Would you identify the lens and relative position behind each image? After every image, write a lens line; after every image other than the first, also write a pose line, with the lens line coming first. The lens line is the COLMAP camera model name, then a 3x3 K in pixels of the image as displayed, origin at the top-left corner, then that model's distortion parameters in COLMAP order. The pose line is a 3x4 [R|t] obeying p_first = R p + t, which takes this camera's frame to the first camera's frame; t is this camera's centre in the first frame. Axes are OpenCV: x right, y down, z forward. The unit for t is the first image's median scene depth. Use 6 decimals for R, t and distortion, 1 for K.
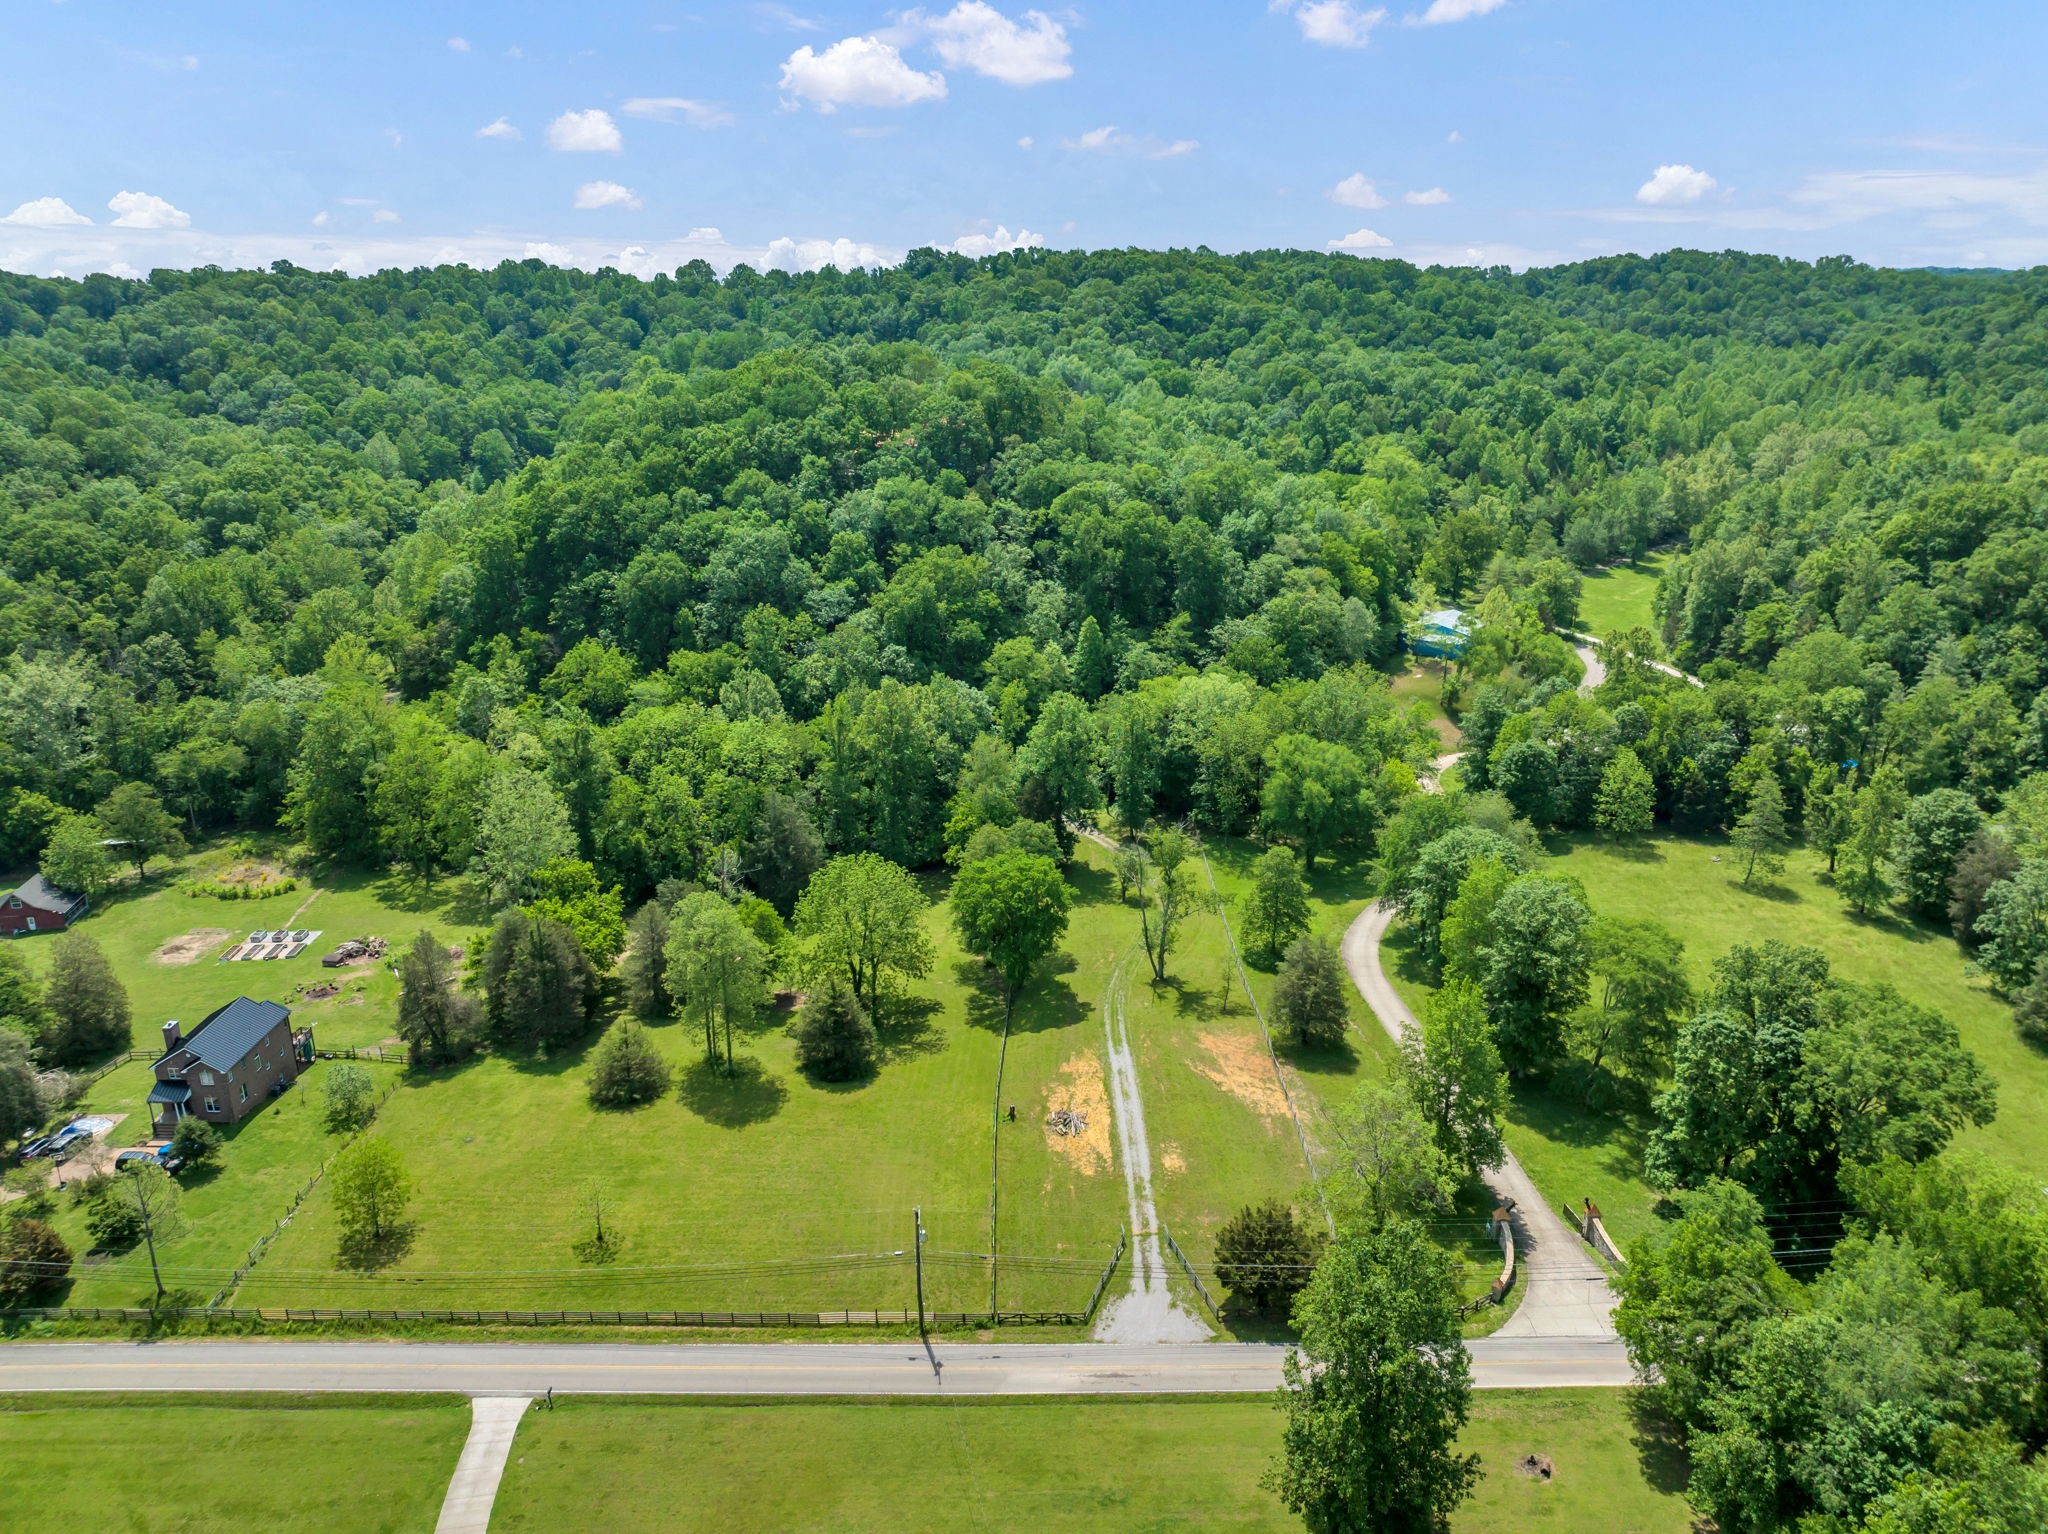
lens RADIAL K [[1421.7, 0, 1062.6], [0, 1421.7, 768.9], [0, 0, 1]] dist [-0.025674, -0.004427]
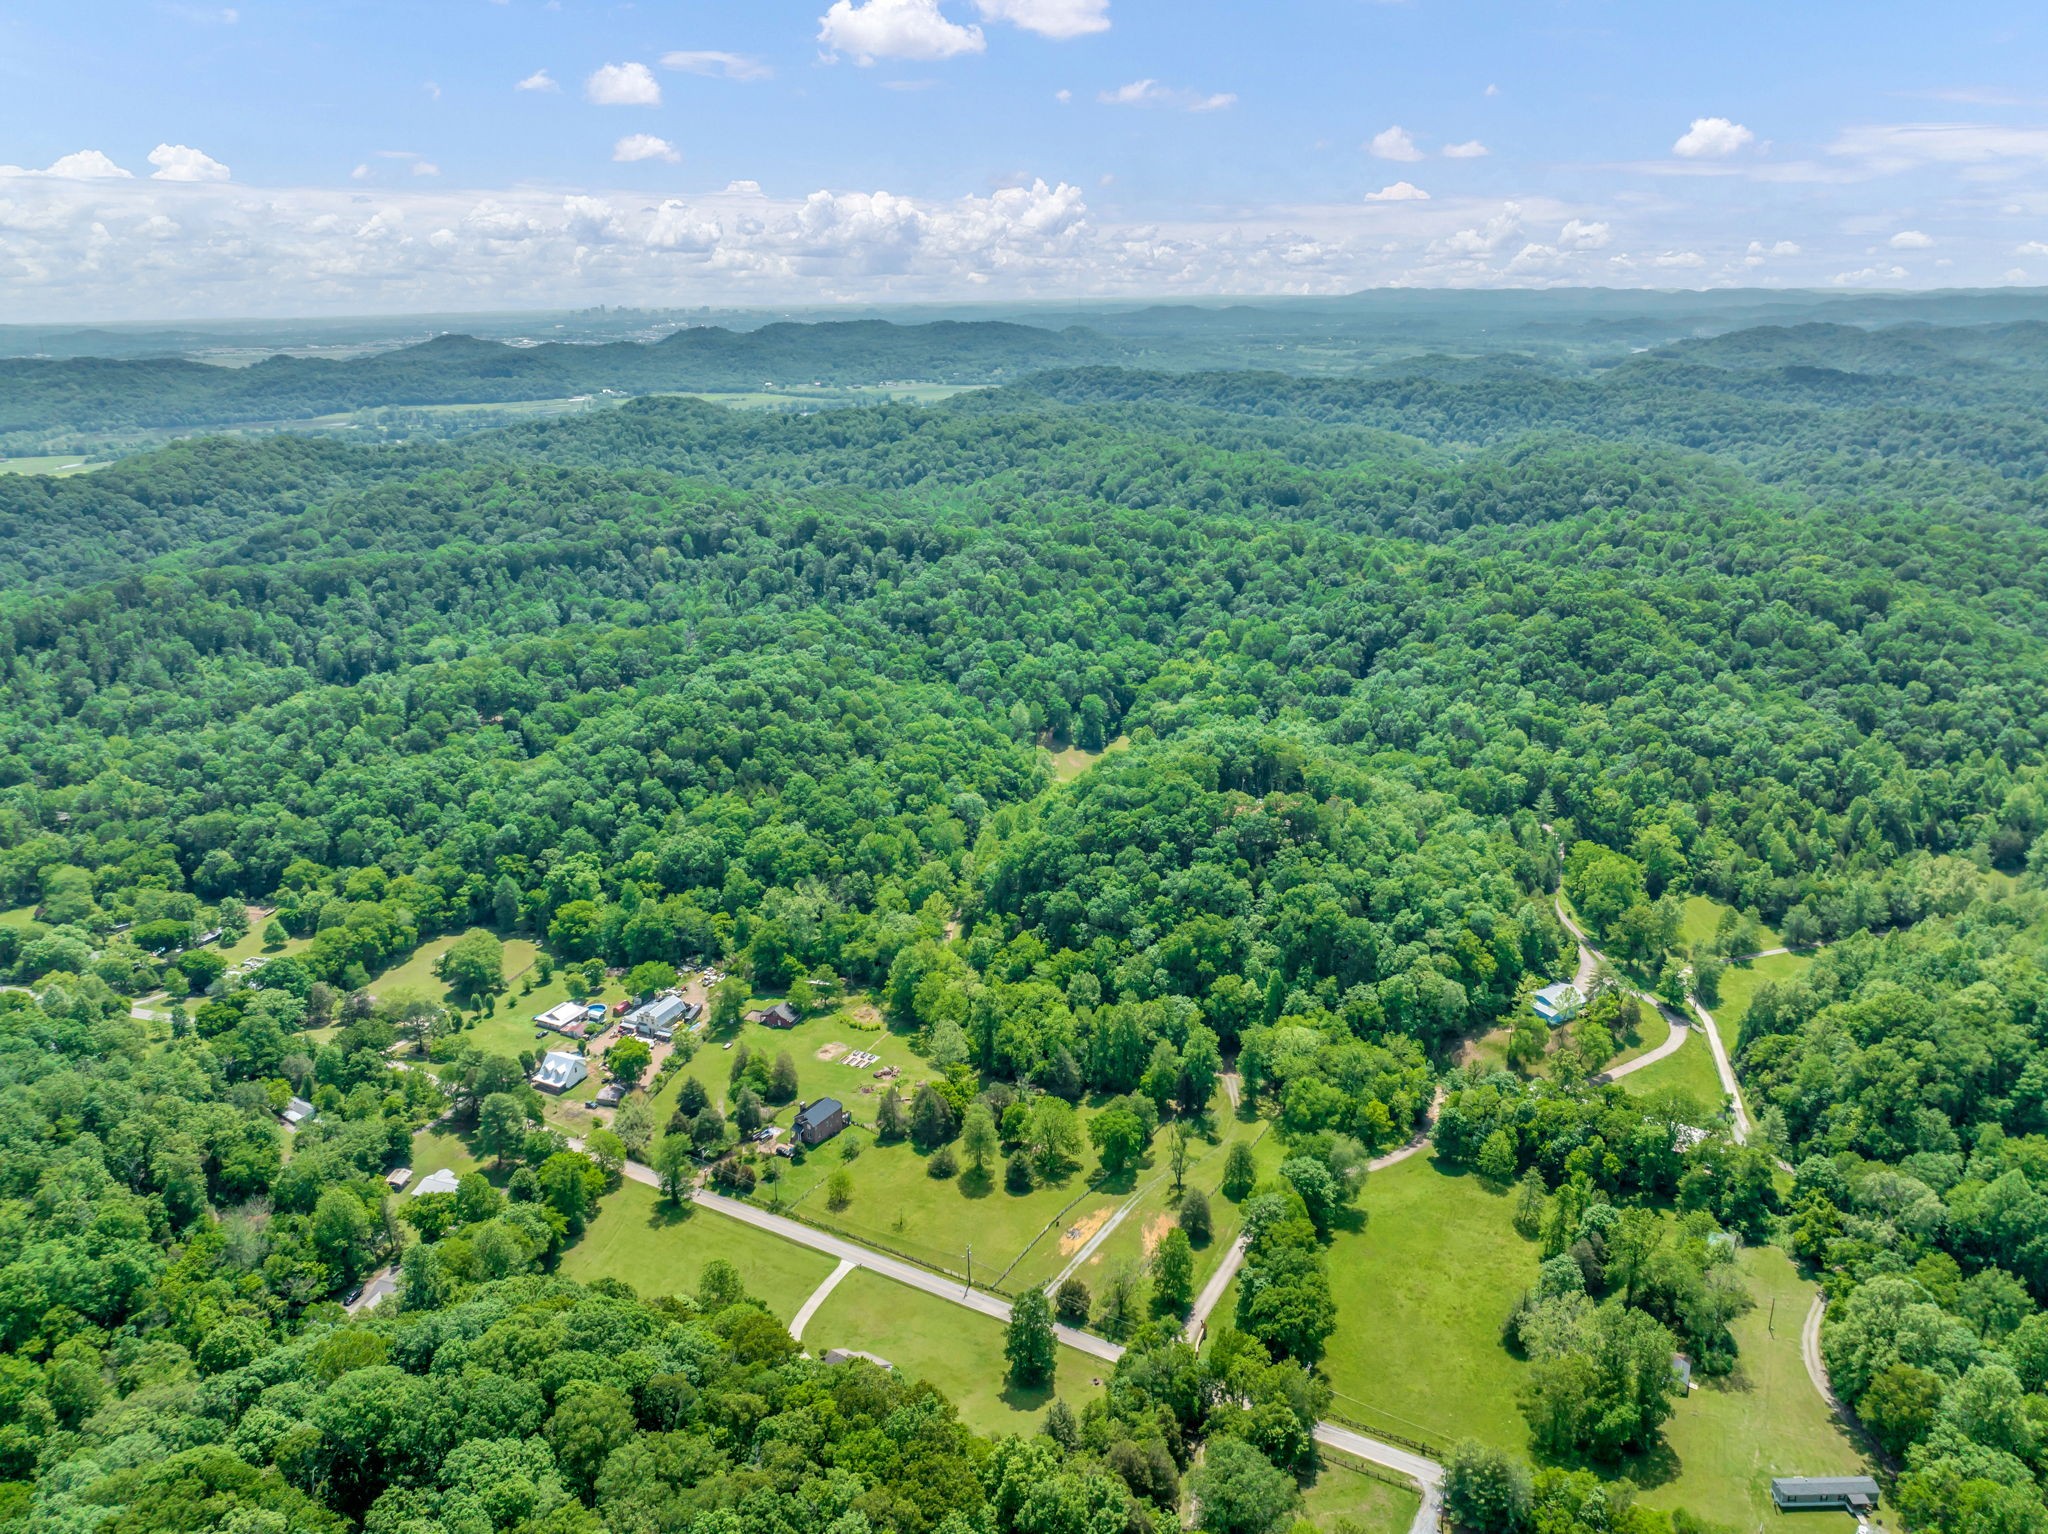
lens RADIAL K [[1421.7, 0, 1062.6], [0, 1421.7, 768.9], [0, 0, 1]] dist [-0.025674, -0.004427]
pose [[0.871593, 0.148573, -0.467174, 0.637593], [-0.161563, 0.986784, 0.012397, -0.366221], [0.462842, 0.064673, 0.884079, -0.798718]]
